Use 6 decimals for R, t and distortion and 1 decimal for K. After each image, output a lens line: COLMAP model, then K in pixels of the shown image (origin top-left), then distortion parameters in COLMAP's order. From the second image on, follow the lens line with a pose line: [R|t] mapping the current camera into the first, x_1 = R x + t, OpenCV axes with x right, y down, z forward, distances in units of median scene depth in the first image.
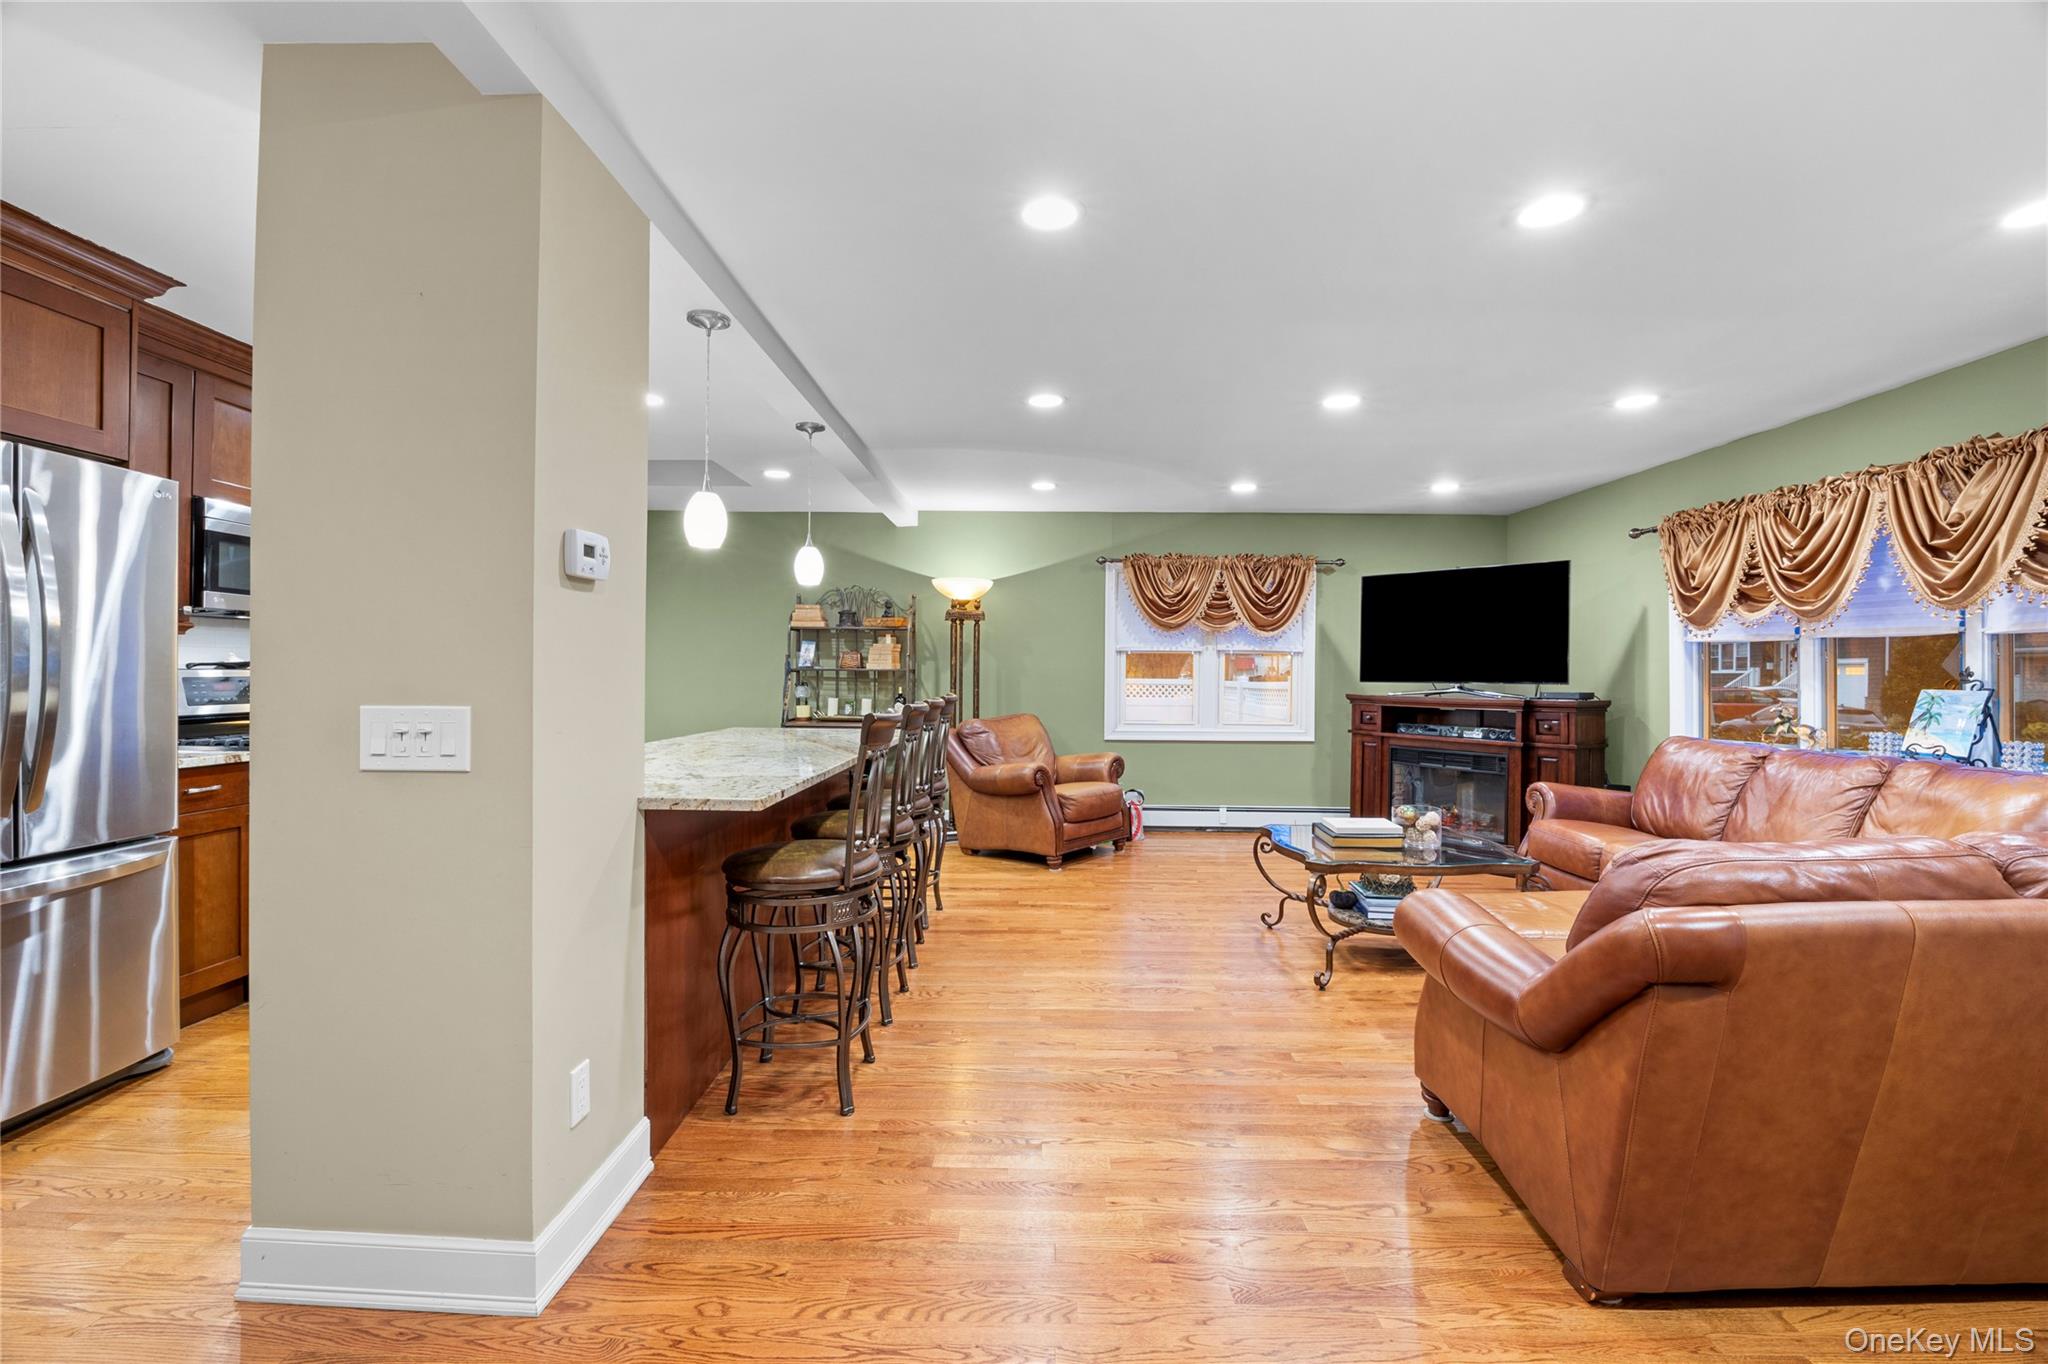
lens RADIAL K [[875.9, 0, 1029.9], [0, 875.9, 670.5], [0, 0, 1]] dist [-0.020286, 0.002116]
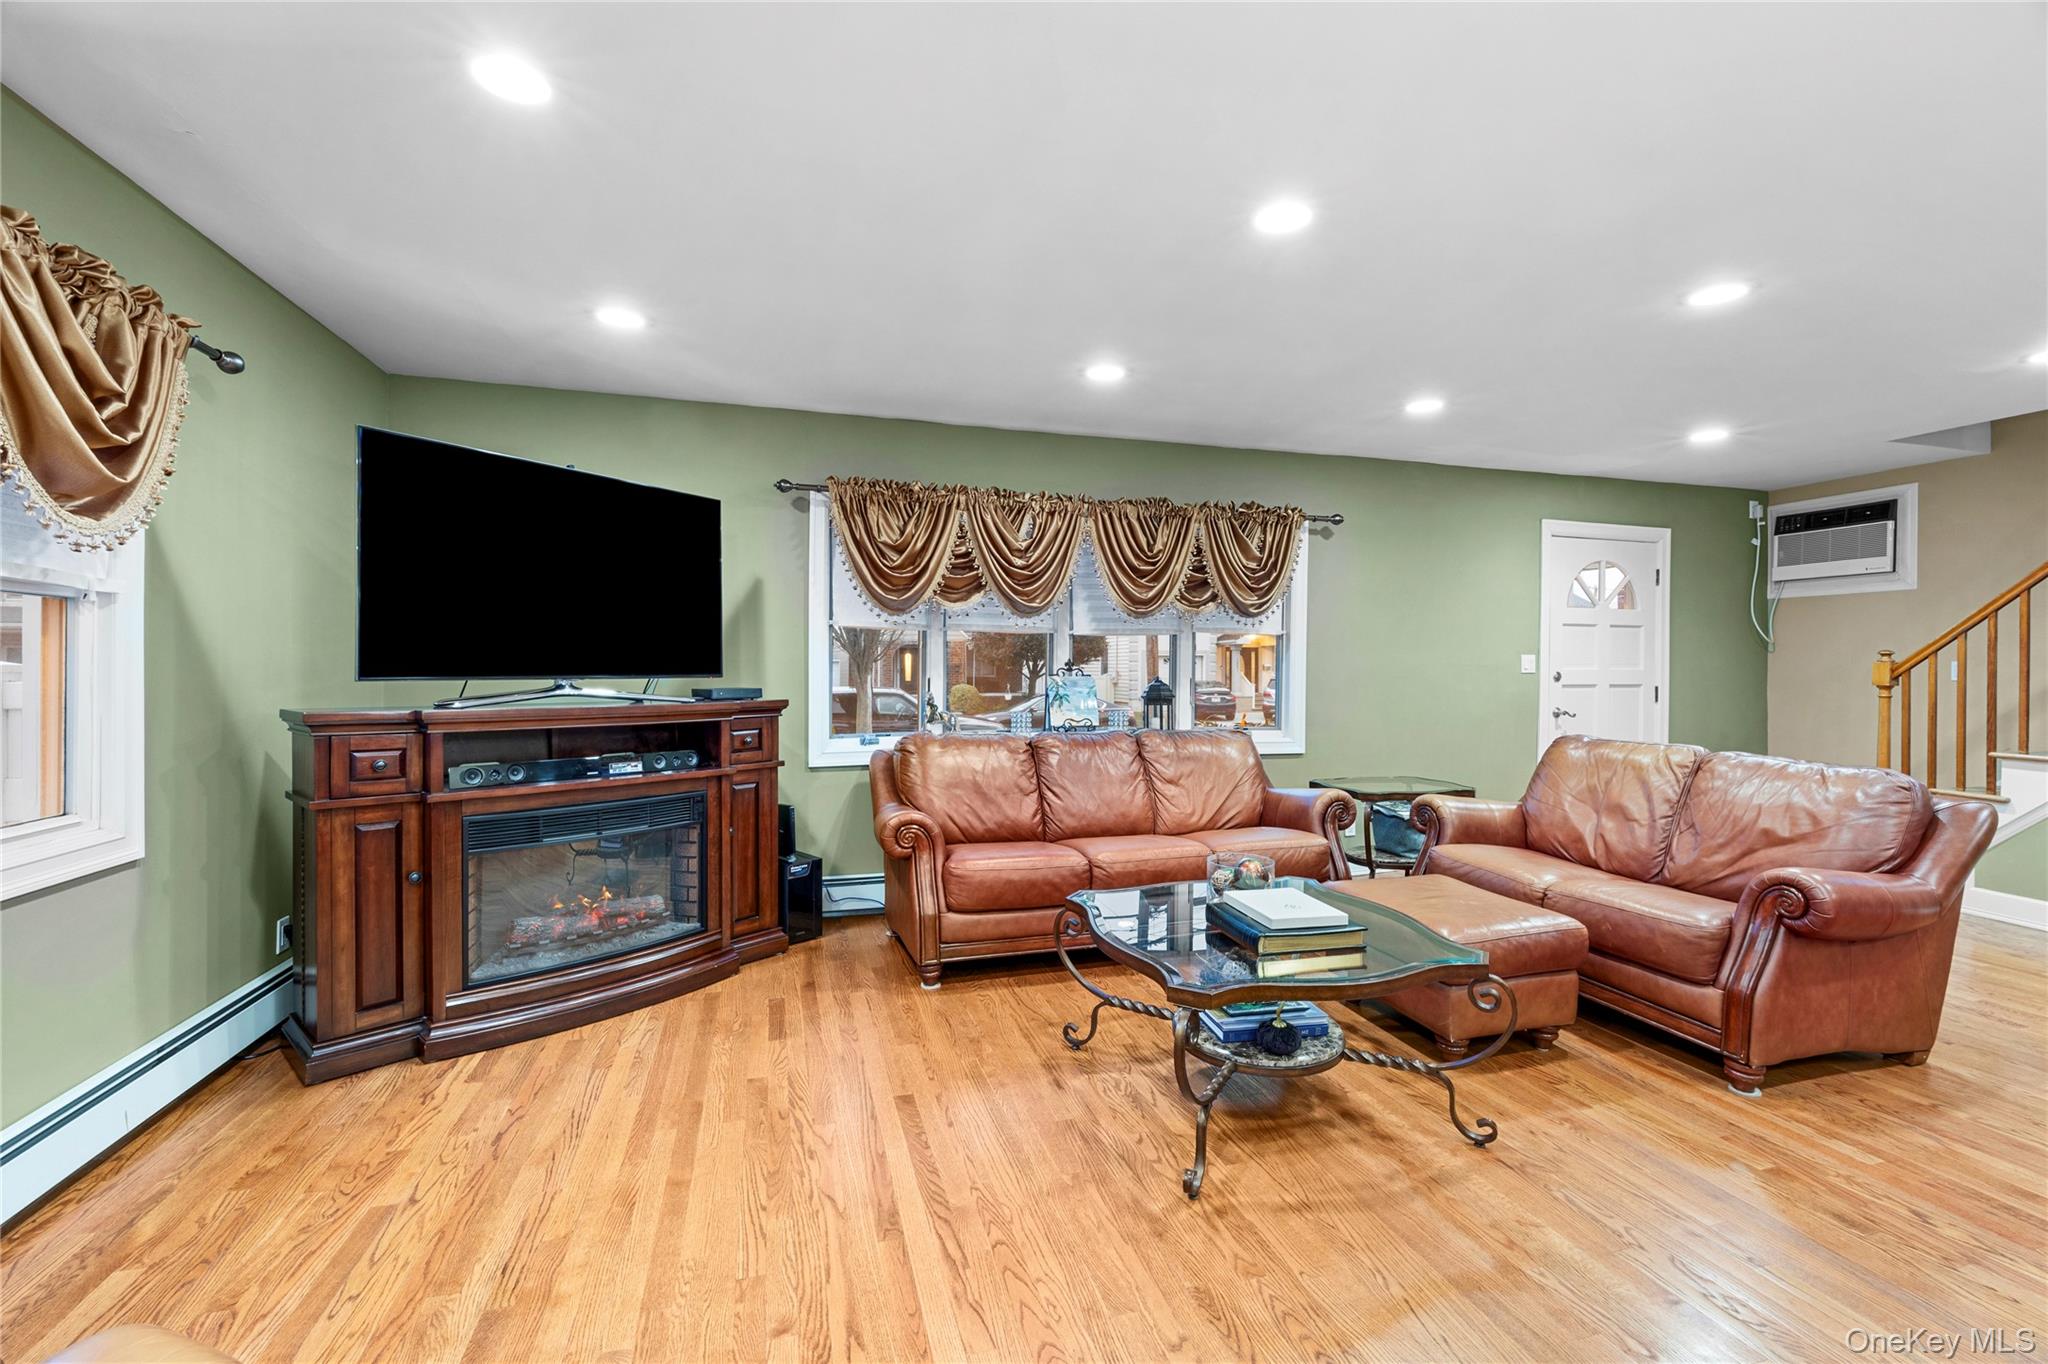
lens RADIAL K [[855.9, 0, 1023.9], [0, 855.9, 675.5], [0, 0, 1]] dist [-0.013697, 0.001441]
pose [[-0.289435, -0.009739, 0.957148, -0.111401], [-0.008673, 0.999934, 0.007551, 0.006887], [-0.957158, -0.006116, -0.289500, 0.965668]]
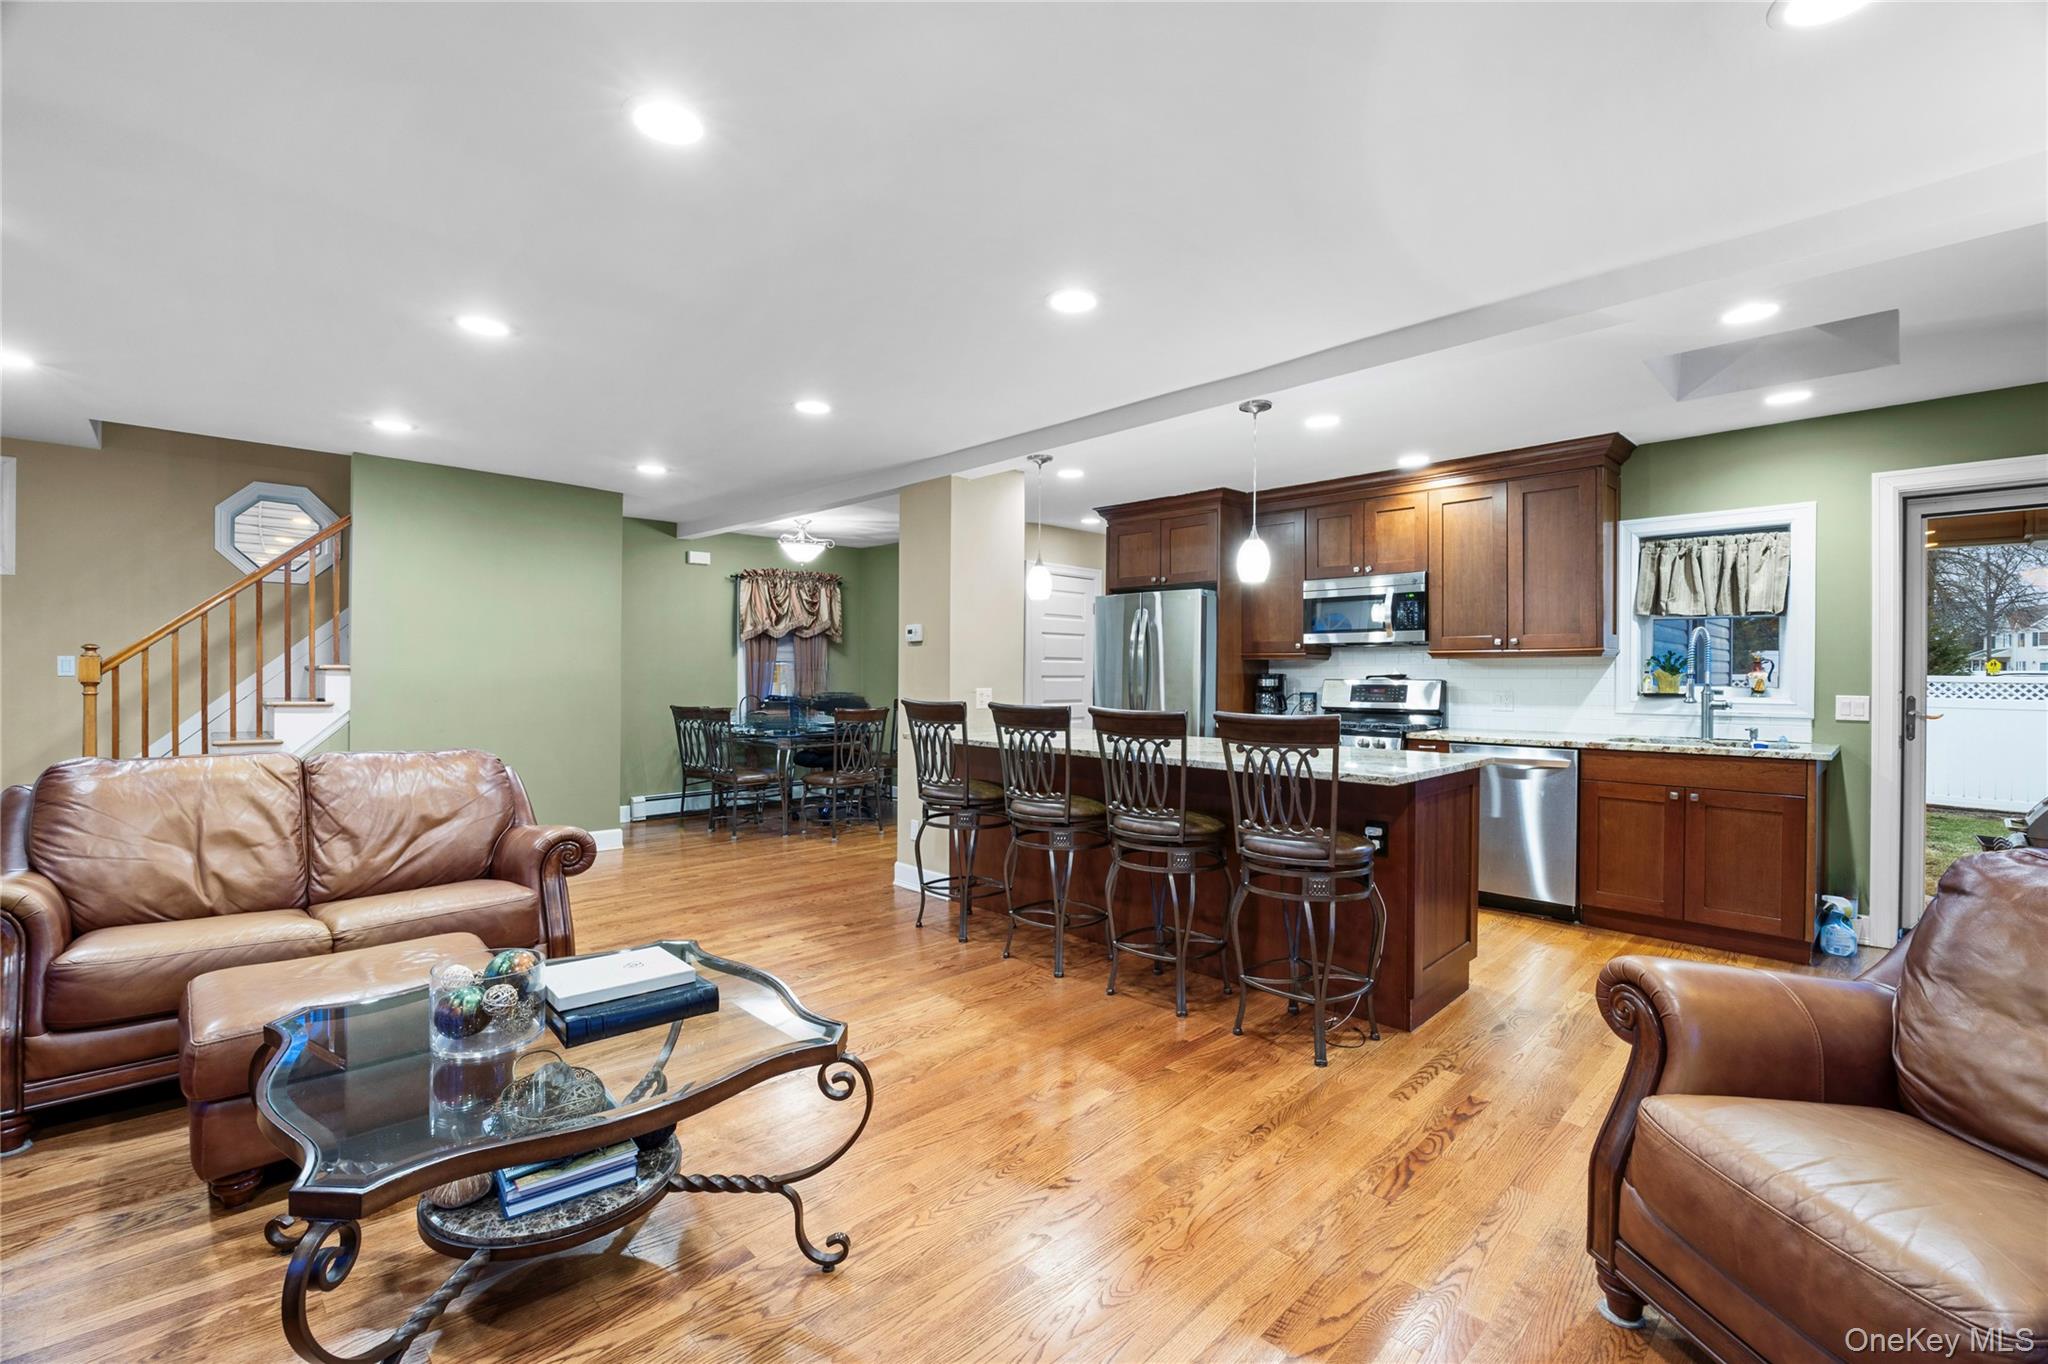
lens RADIAL K [[875.9, 0, 1022.9], [0, 875.9, 678.2], [0, 0, 1]] dist [-0.020286, 0.002116]
pose [[-0.706549, -0.000721, -0.707664, 0.405022], [-0.003800, 0.999989, 0.002775, 0.006777], [0.707654, 0.004650, -0.706544, 1.074937]]
